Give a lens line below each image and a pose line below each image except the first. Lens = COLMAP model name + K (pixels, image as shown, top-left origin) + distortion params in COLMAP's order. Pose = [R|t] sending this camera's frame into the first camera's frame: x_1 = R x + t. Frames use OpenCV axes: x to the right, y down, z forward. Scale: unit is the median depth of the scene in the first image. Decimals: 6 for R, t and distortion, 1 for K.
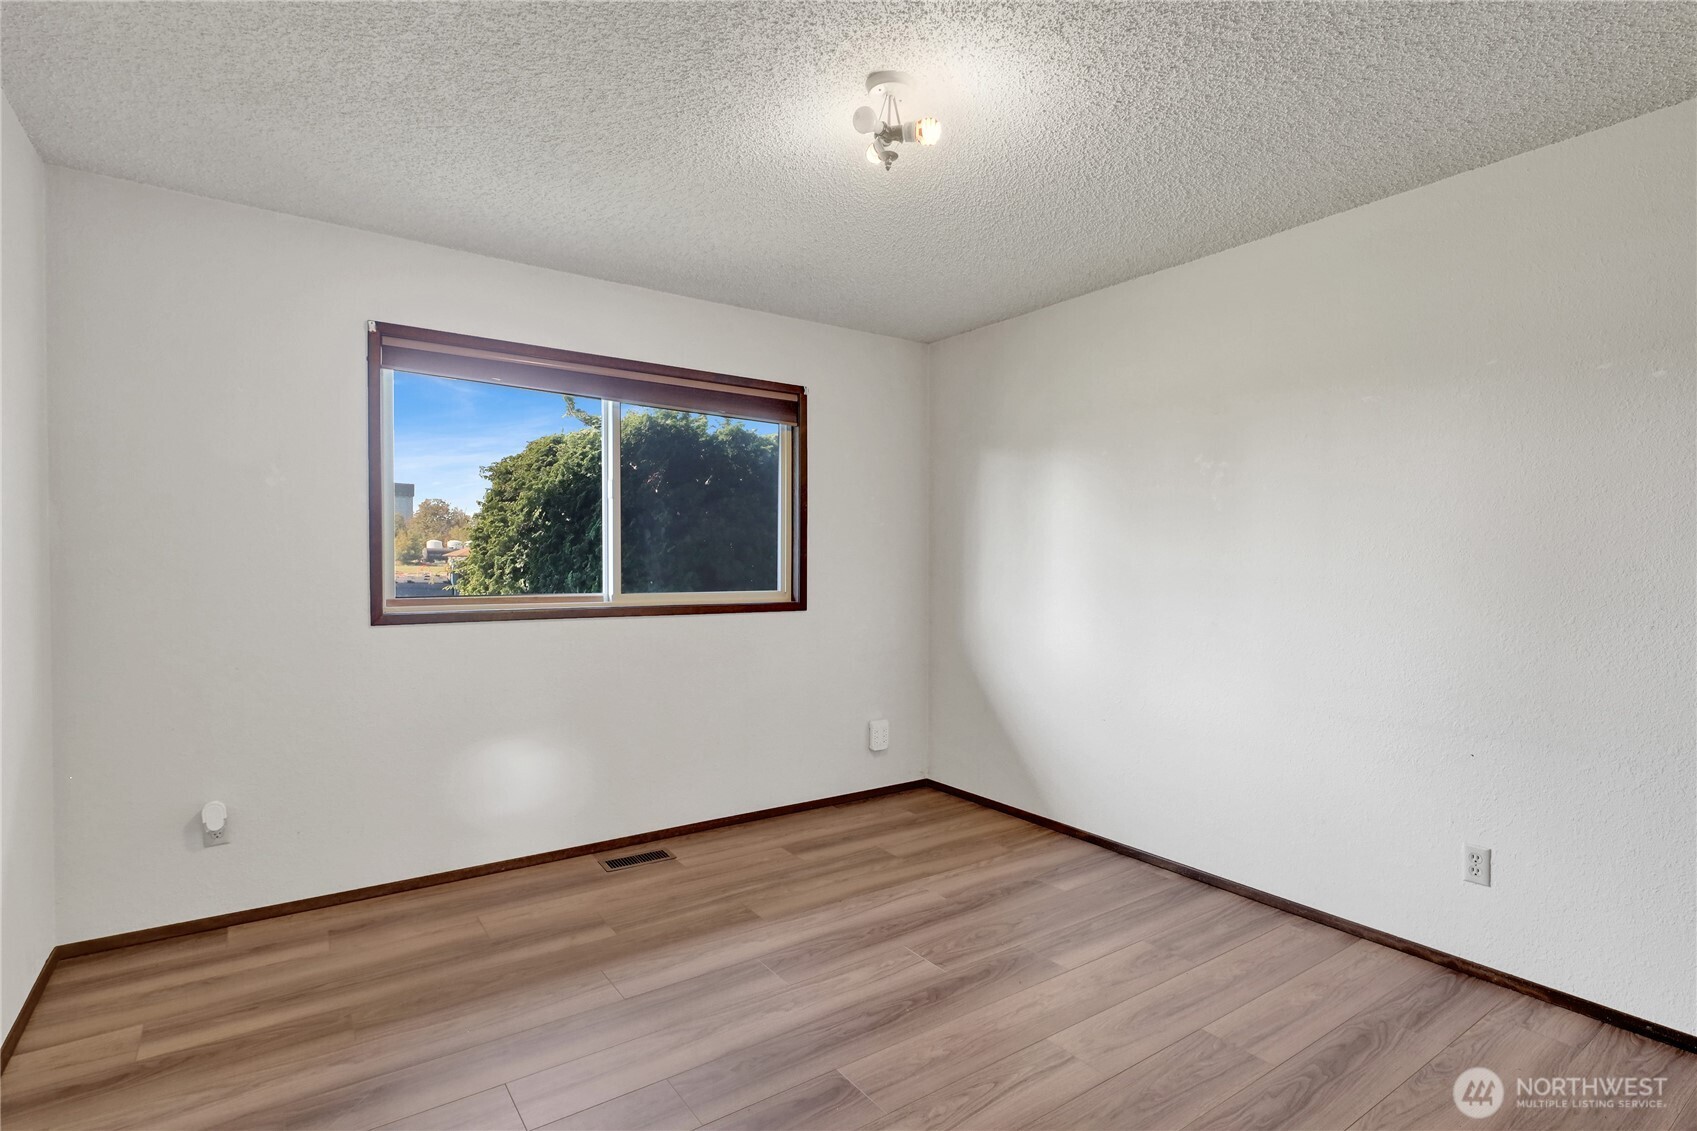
lens RADIAL K [[843.7, 0, 852.9], [0, 843.7, 563.6], [0, 0, 1]] dist [0.036240, 0.000171]
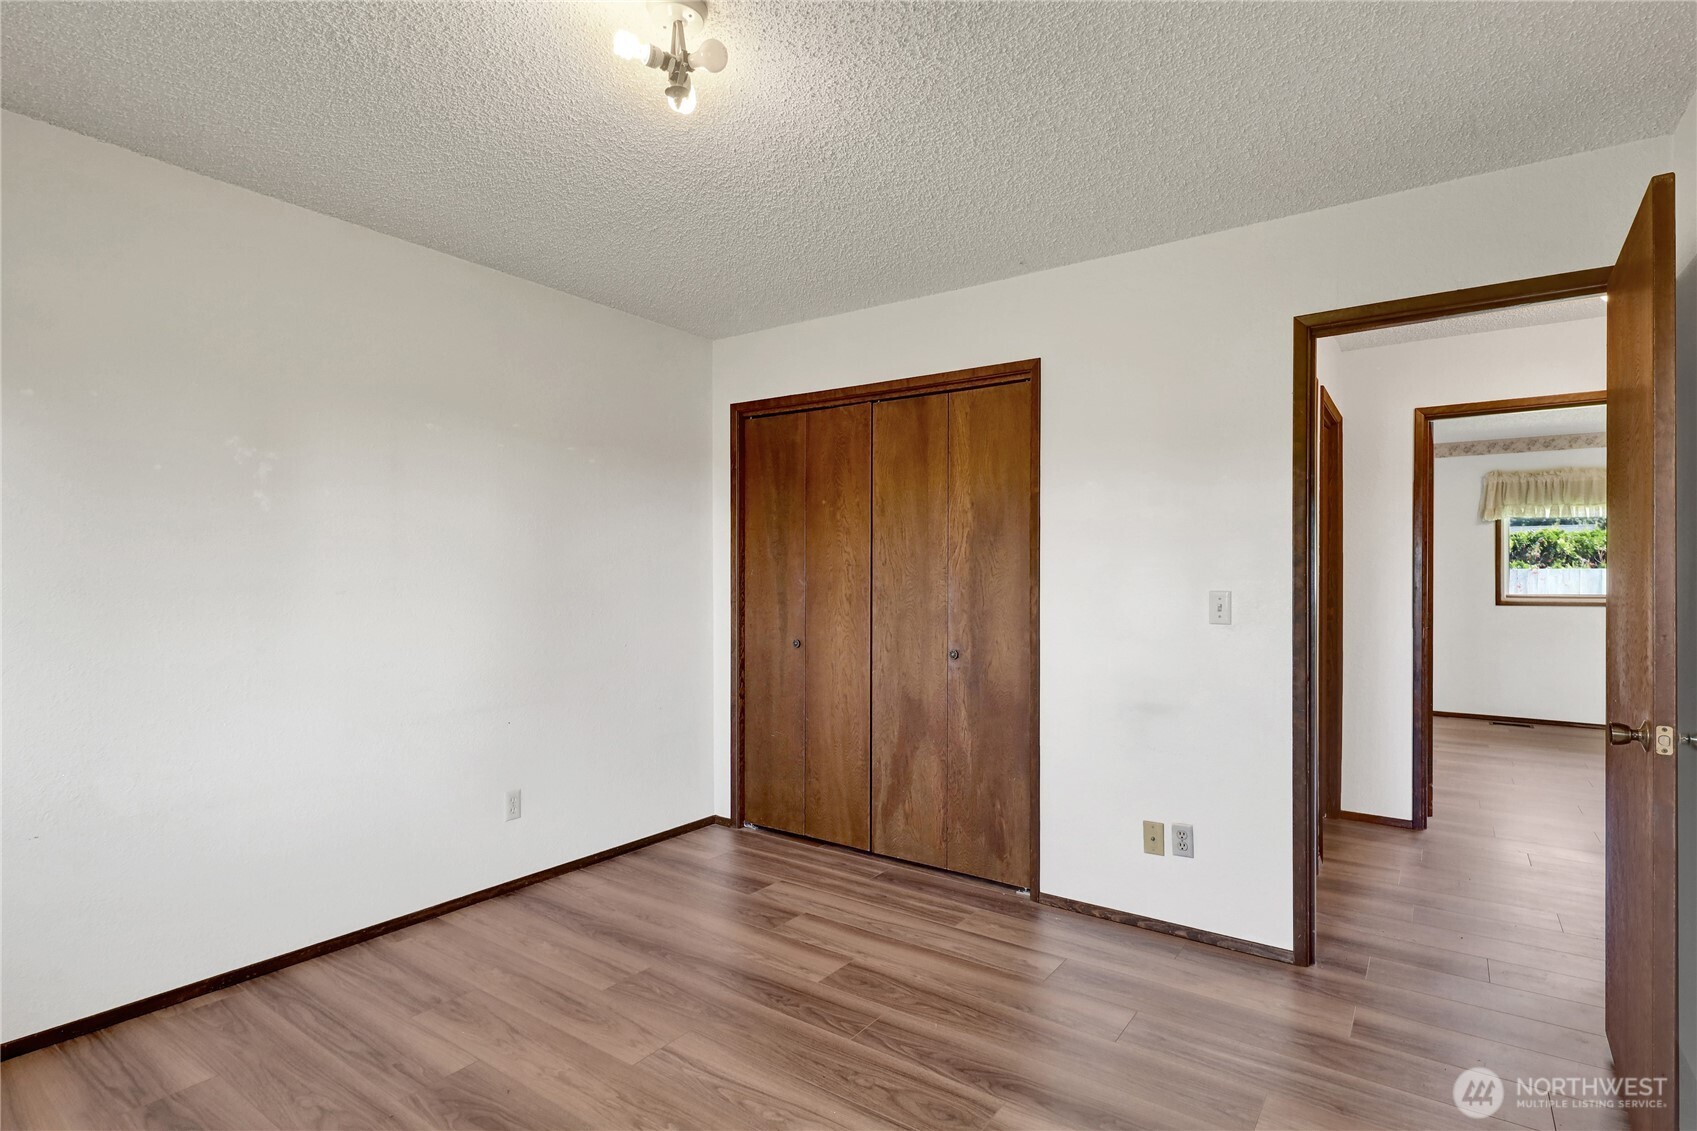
lens RADIAL K [[843.7, 0, 869.9], [0, 843.7, 568.2], [0, 0, 1]] dist [0.036240, 0.000171]
pose [[-0.349192, -0.003251, 0.937046, -0.670817], [-0.023890, 0.999700, -0.005434, -0.021933], [-0.936747, -0.024283, -0.349165, 0.919356]]
